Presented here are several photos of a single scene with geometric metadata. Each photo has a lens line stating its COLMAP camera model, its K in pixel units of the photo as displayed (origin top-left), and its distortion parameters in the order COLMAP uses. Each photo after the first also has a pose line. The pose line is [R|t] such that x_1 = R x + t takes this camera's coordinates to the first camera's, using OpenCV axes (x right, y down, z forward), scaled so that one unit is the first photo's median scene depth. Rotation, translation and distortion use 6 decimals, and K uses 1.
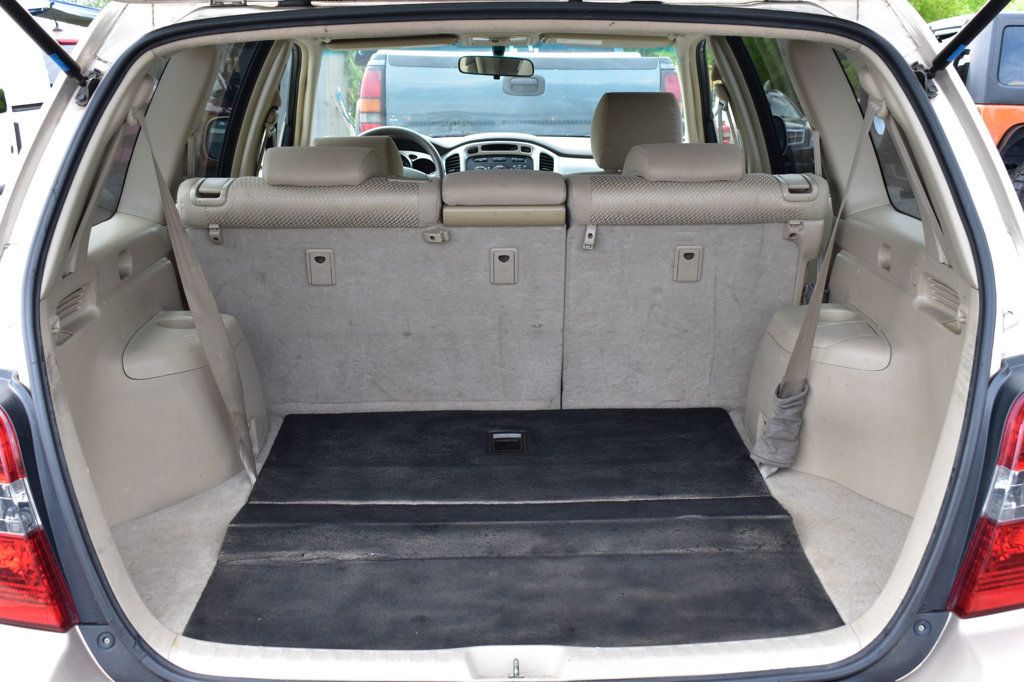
lens RADIAL K [[1155.7, 0, 512.0], [0, 1155.7, 341.0], [0, 0, 1]] dist [-0.058144, 0.004513]
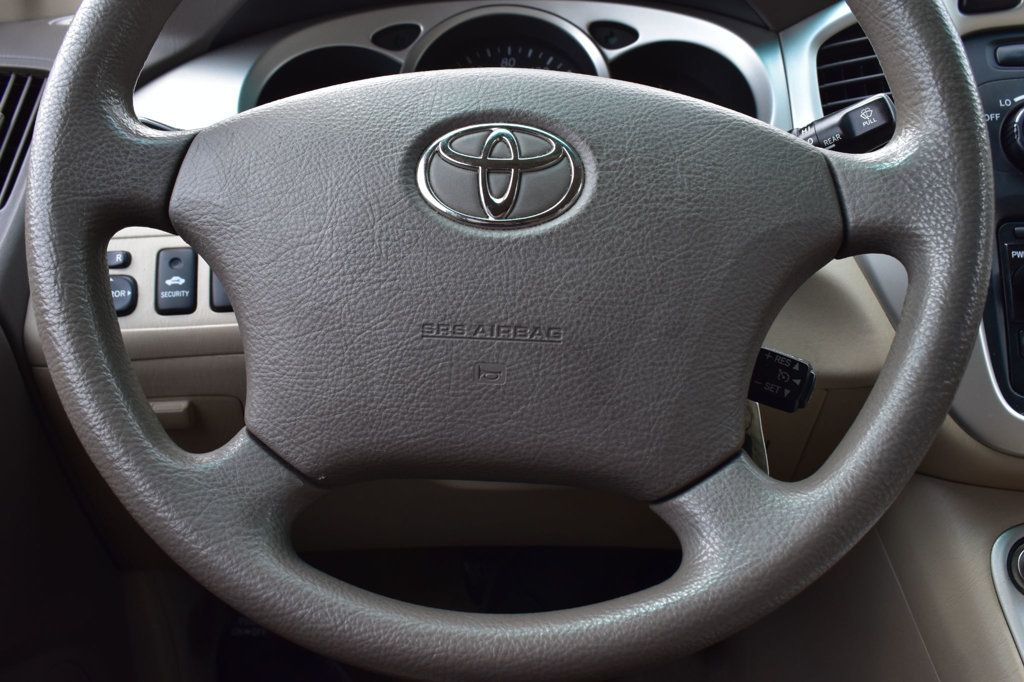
lens RADIAL K [[1001.2, 0, 512.0], [0, 1001.2, 341.0], [0, 0, 1]] dist [-0.082036, 0.007056]
pose [[0.999991, 0.004133, 0.000543, -0.310435], [-0.004162, 0.997120, 0.075727, -0.377603], [-0.000229, -0.075729, 0.997128, 2.575834]]
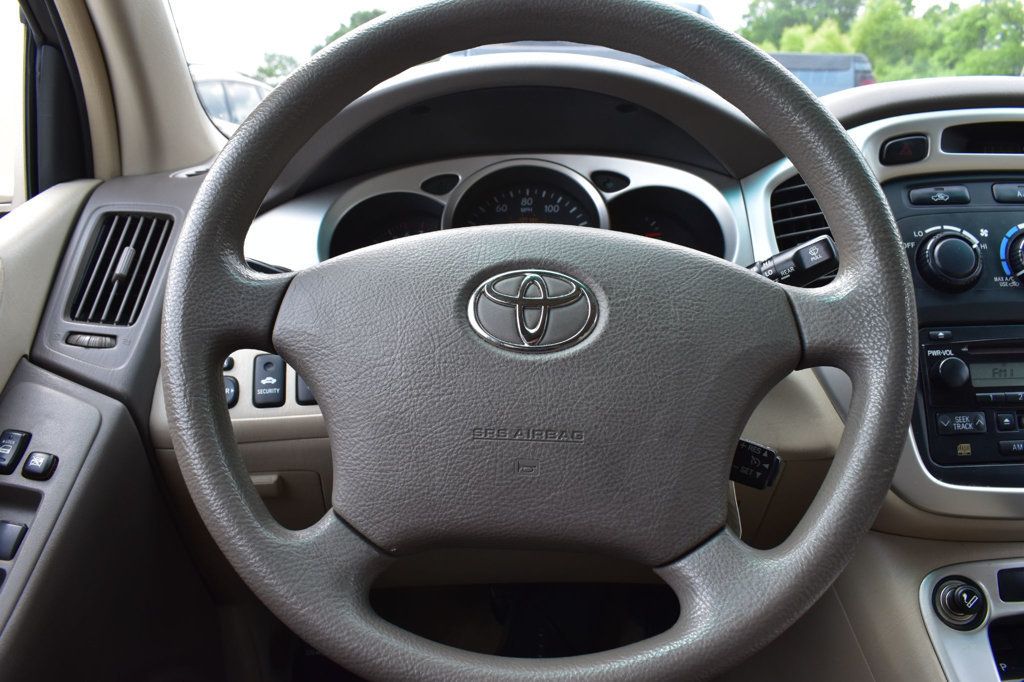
lens RADIAL K [[807.0, 0, 512.0], [0, 807.0, 341.0], [0, 0, 1]] dist [-0.101980, 0.014747]
pose [[0.999967, -0.005177, -0.006298, -0.319608], [0.005221, 0.999962, 0.007032, -0.394106], [0.006262, -0.007064, 0.999955, 2.568998]]
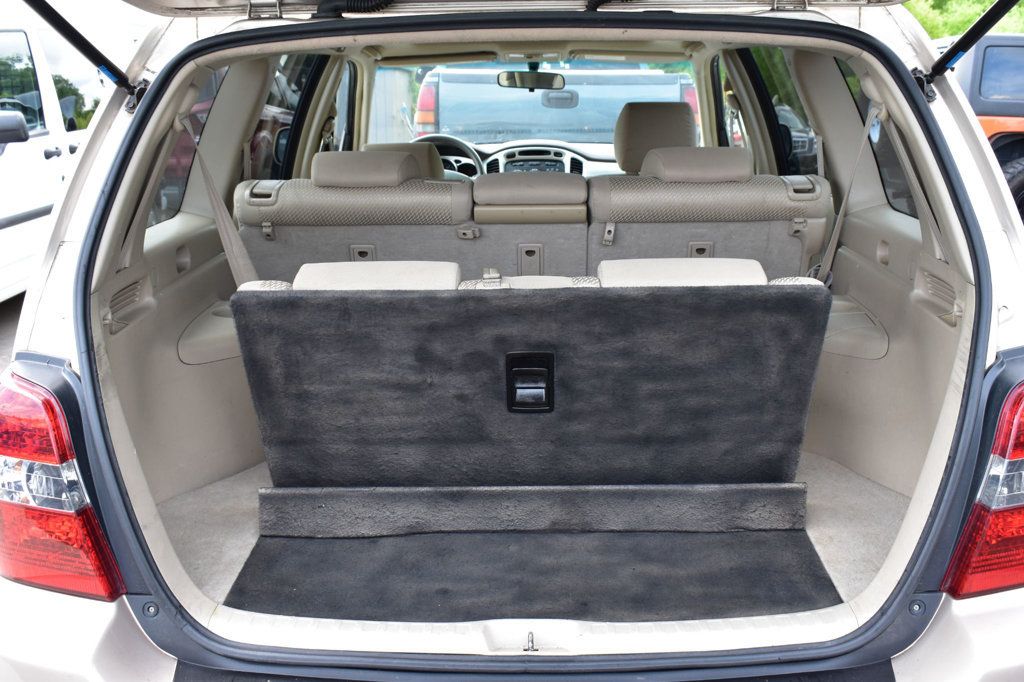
lens RADIAL K [[1001.2, 0, 512.0], [0, 1001.2, 341.0], [0, 0, 1]] dist [-0.082036, 0.007056]
pose [[0.999201, 0.003512, -0.039804, 0.019418], [-0.002772, 0.999822, 0.018638, -0.008738], [0.039862, -0.018512, 0.999034, 0.078594]]
